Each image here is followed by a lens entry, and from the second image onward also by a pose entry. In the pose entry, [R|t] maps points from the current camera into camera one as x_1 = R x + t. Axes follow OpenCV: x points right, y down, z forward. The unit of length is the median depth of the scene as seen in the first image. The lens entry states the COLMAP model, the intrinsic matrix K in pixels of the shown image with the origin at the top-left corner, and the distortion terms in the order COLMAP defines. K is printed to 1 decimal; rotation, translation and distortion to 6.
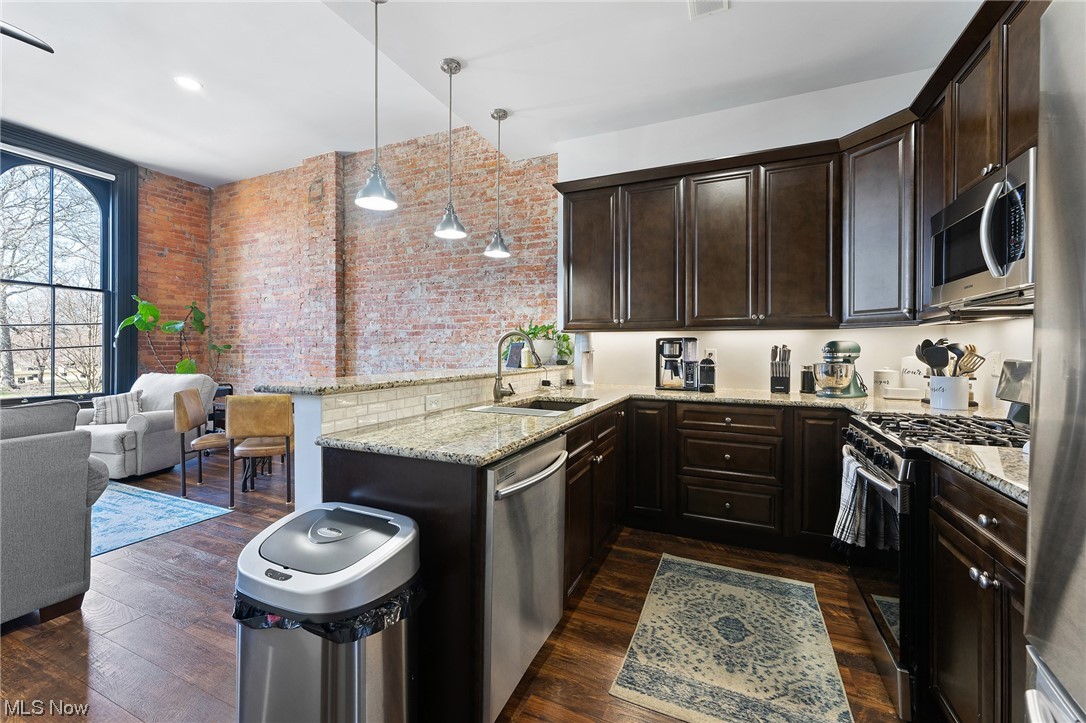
lens RADIAL K [[437.6, 0, 540.5], [0, 437.6, 350.7], [0, 0, 1]] dist [0.000742, 0.000061]
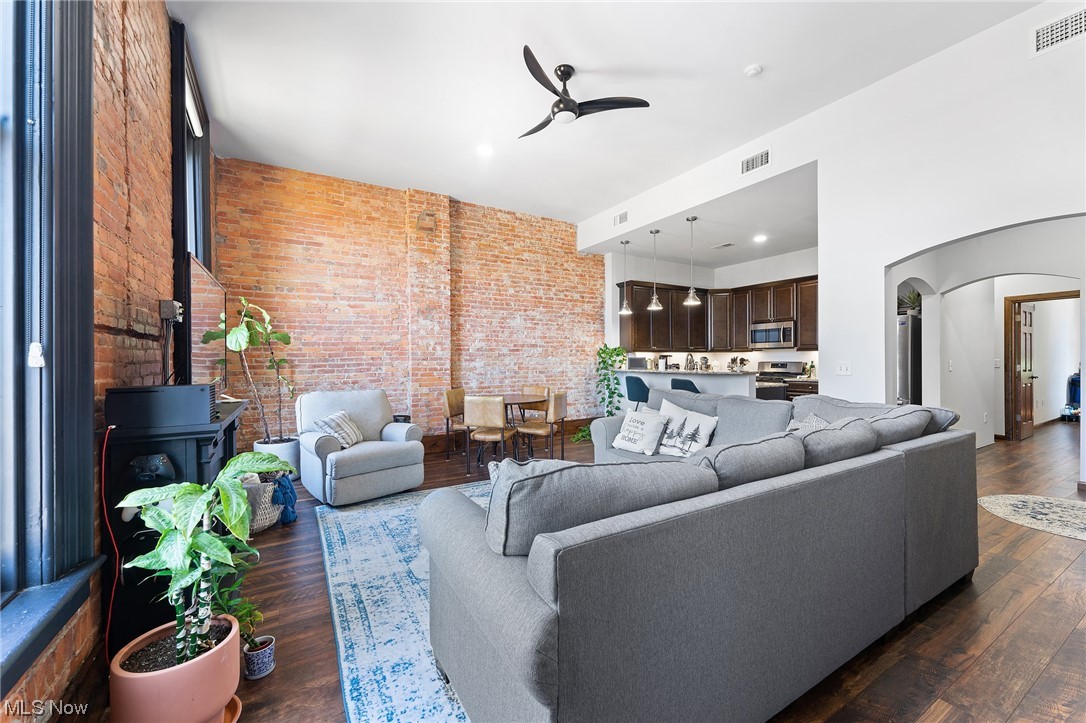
lens RADIAL K [[427.8, 0, 543.0], [0, 427.8, 361.5], [0, 0, 1]] dist [0.000730, 0.000034]
pose [[0.582246, -0.011012, 0.812938, -2.051919], [0.009330, 0.999933, 0.006863, -0.017279], [-0.812959, 0.003589, 0.582310, 0.190006]]
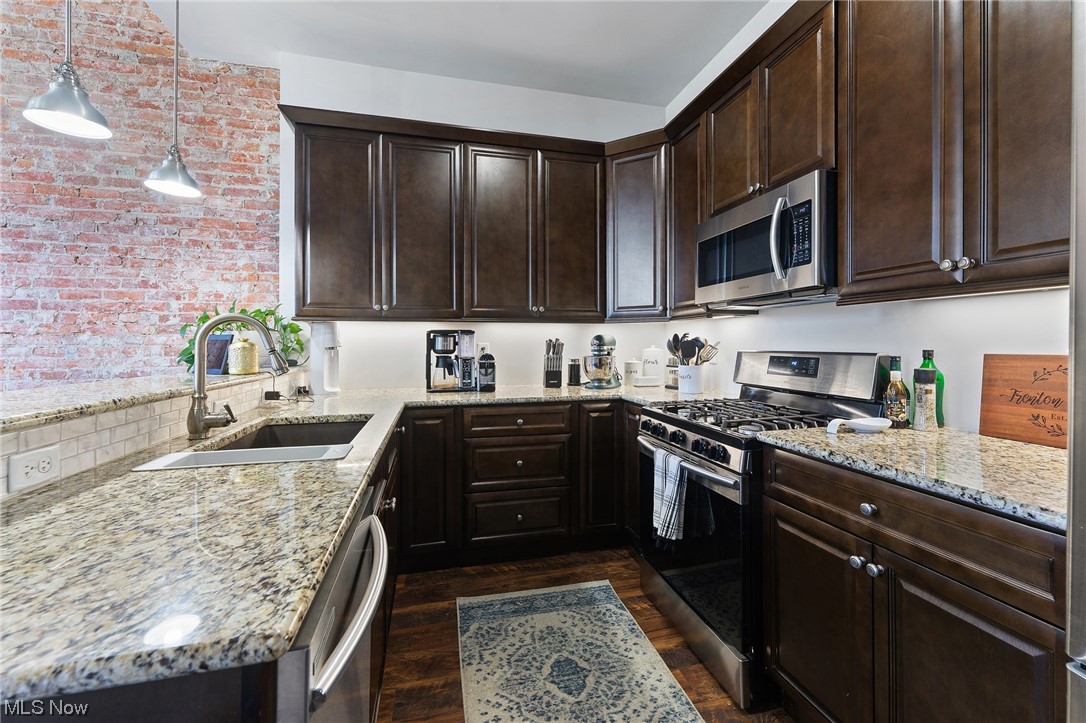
lens RADIAL K [[440.7, 0, 545.2], [0, 440.7, 340.4], [0, 0, 1]] dist [0.000647, 0.000116]
pose [[0.788977, -0.001383, 0.614421, -0.074085], [0.007561, 0.999944, -0.007459, -0.001549], [-0.614376, 0.010530, 0.788943, 0.220016]]
